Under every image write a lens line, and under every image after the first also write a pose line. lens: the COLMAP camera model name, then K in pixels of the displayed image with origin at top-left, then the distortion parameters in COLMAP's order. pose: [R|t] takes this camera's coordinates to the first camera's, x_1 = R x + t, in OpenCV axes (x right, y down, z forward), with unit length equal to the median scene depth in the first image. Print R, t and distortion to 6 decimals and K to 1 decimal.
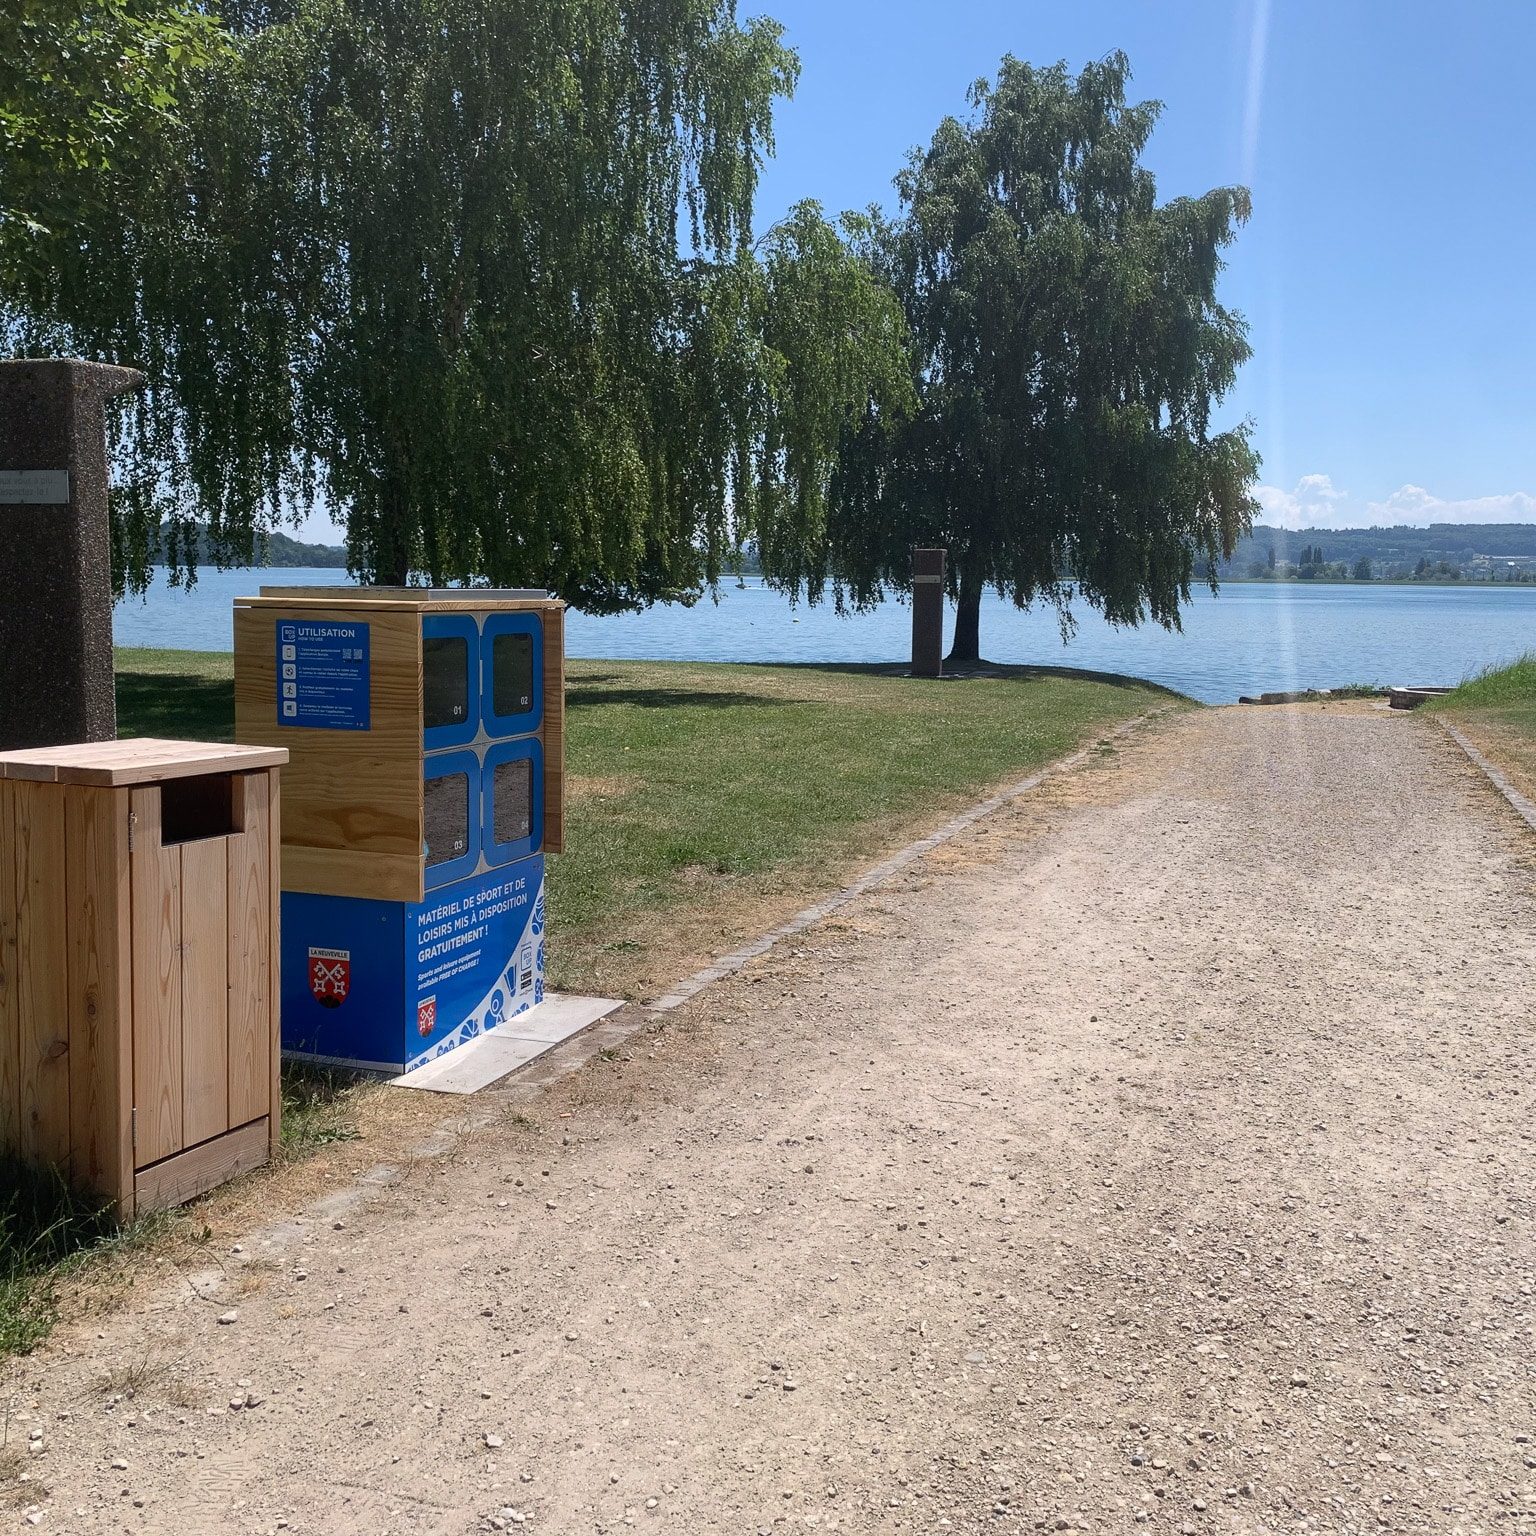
lens RADIAL K [[1616.9, 0, 776.0], [0, 1616.9, 736.2], [0, 0, 1]] dist [0.028153, -0.015736]
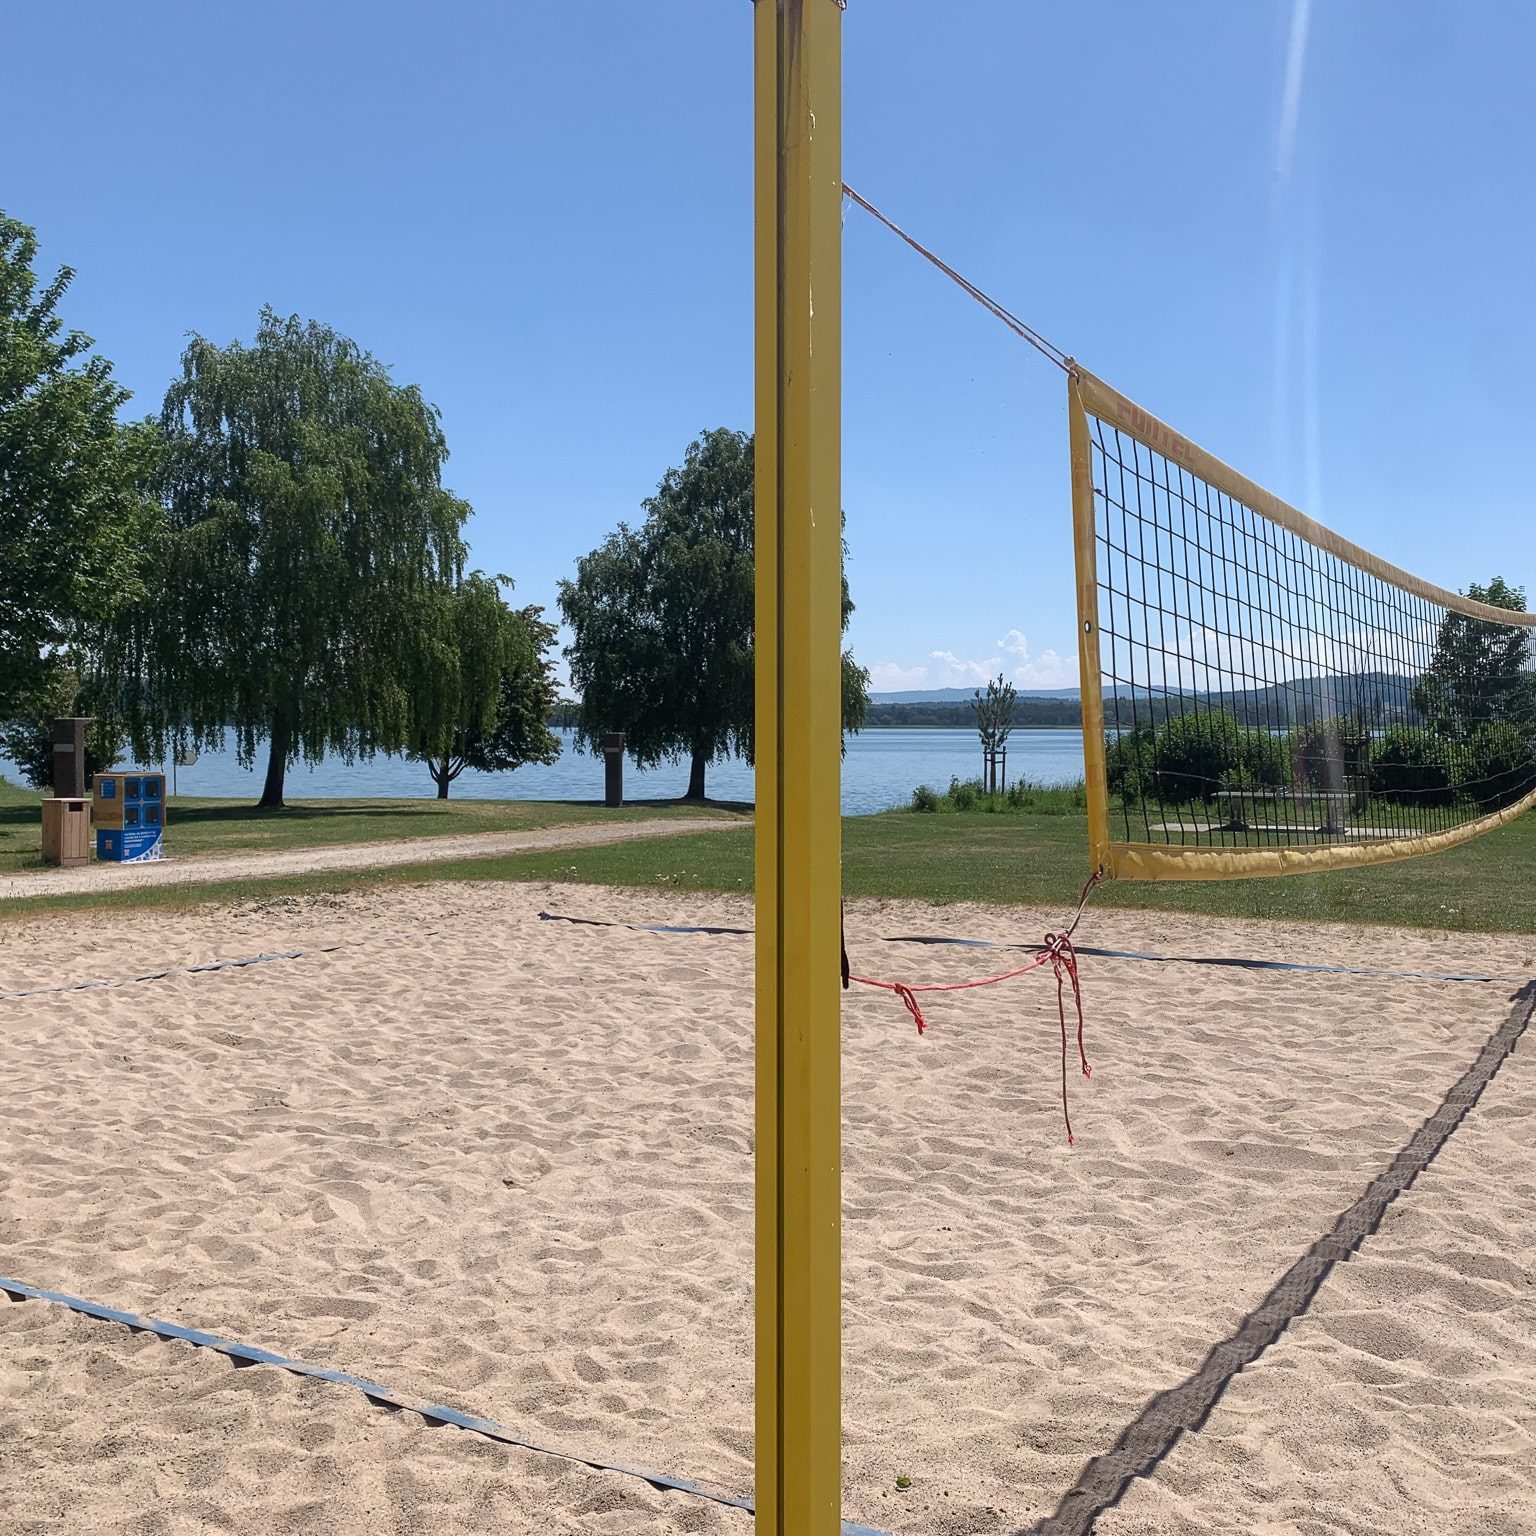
lens RADIAL K [[1616.9, 0, 776.0], [0, 1616.9, 736.2], [0, 0, 1]] dist [0.028153, -0.015736]
pose [[0.997988, -0.005708, -0.063142, 2.004049], [-0.000367, 0.995403, -0.095777, 0.267885], [0.063398, 0.095608, 0.993398, -3.736246]]
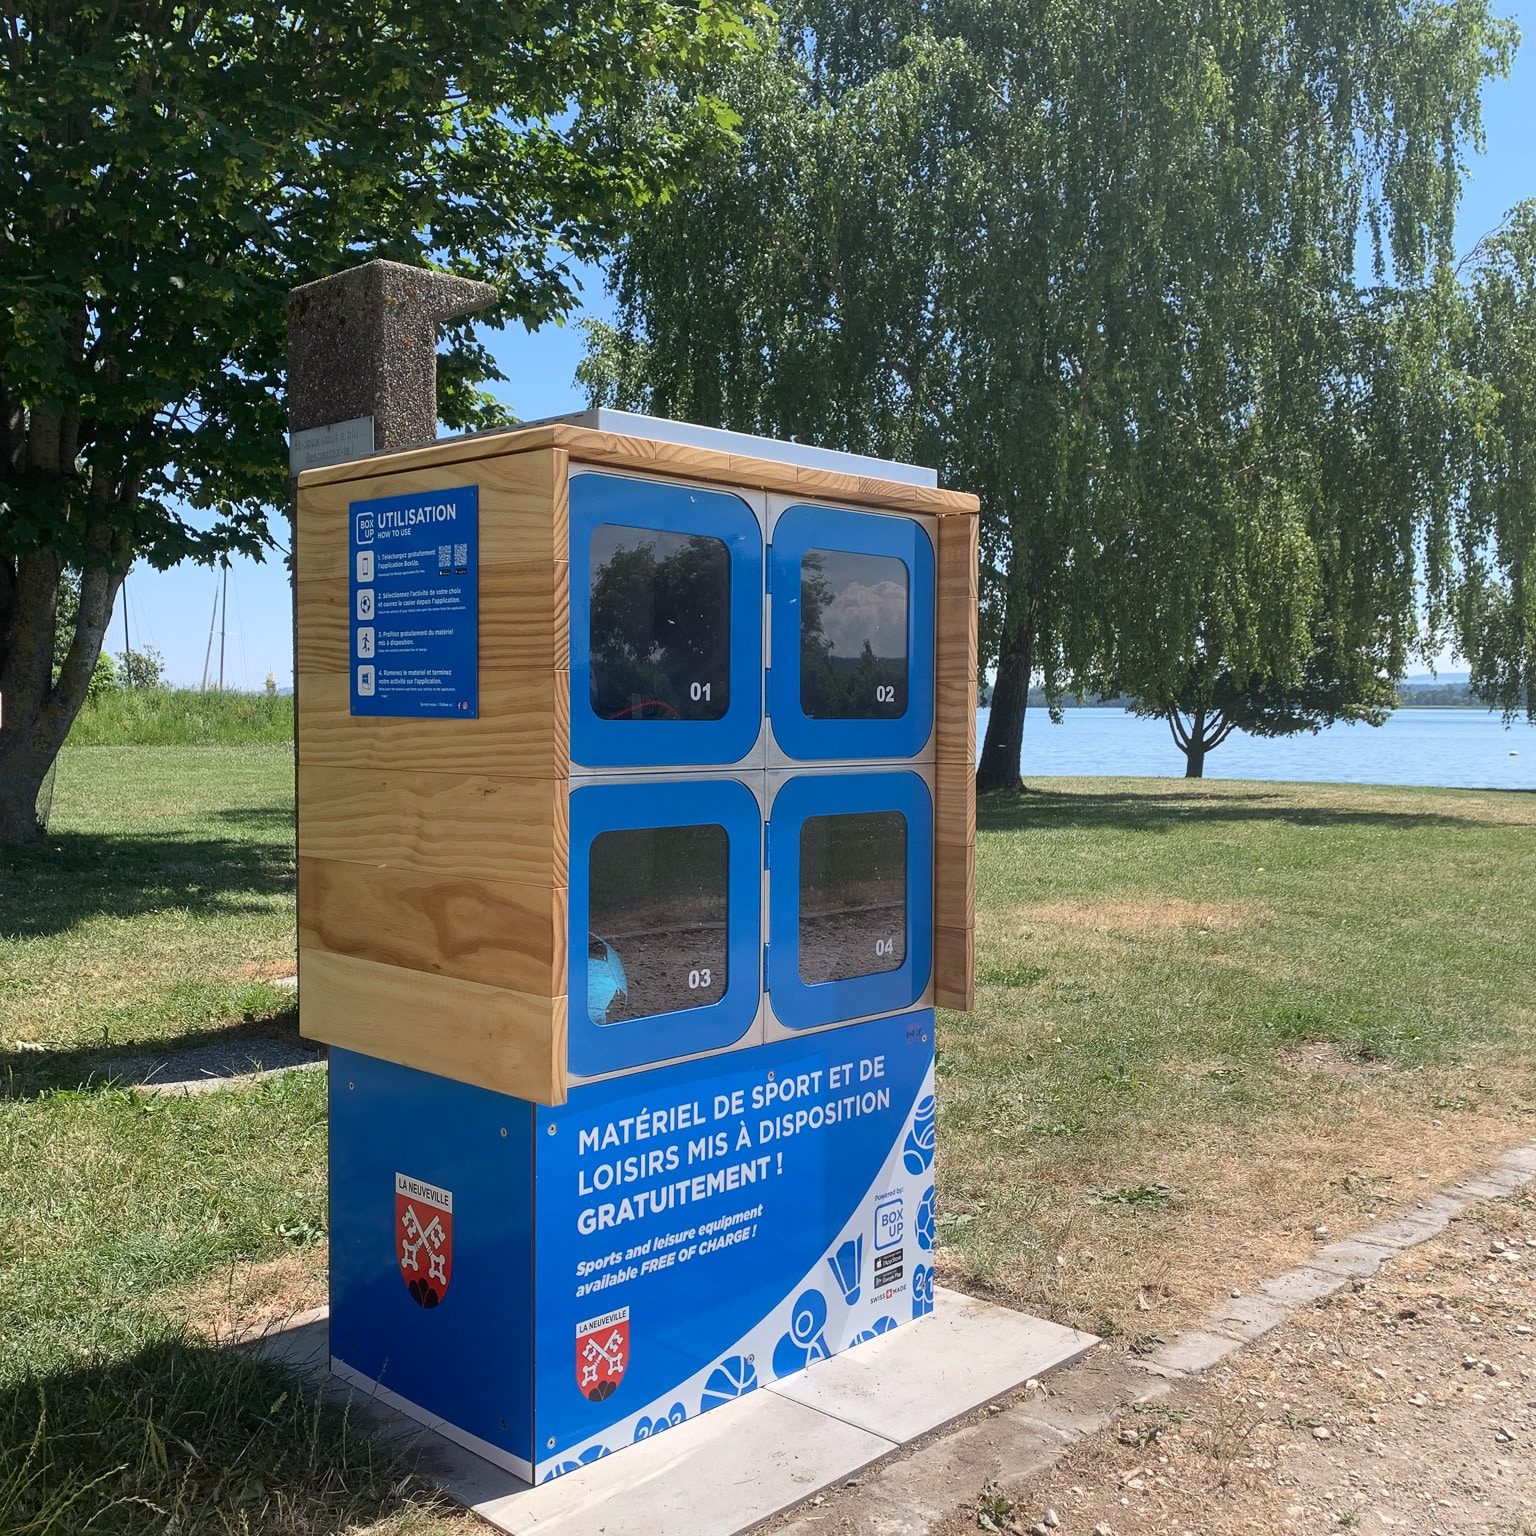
lens RADIAL K [[1616.9, 0, 776.0], [0, 1616.9, 736.2], [0, 0, 1]] dist [0.028153, -0.015736]
pose [[0.915260, 0.000335, -0.402864, 0.011833], [-0.034867, 0.996313, -0.078387, 0.030045], [0.401352, 0.085792, 0.911897, 0.525571]]
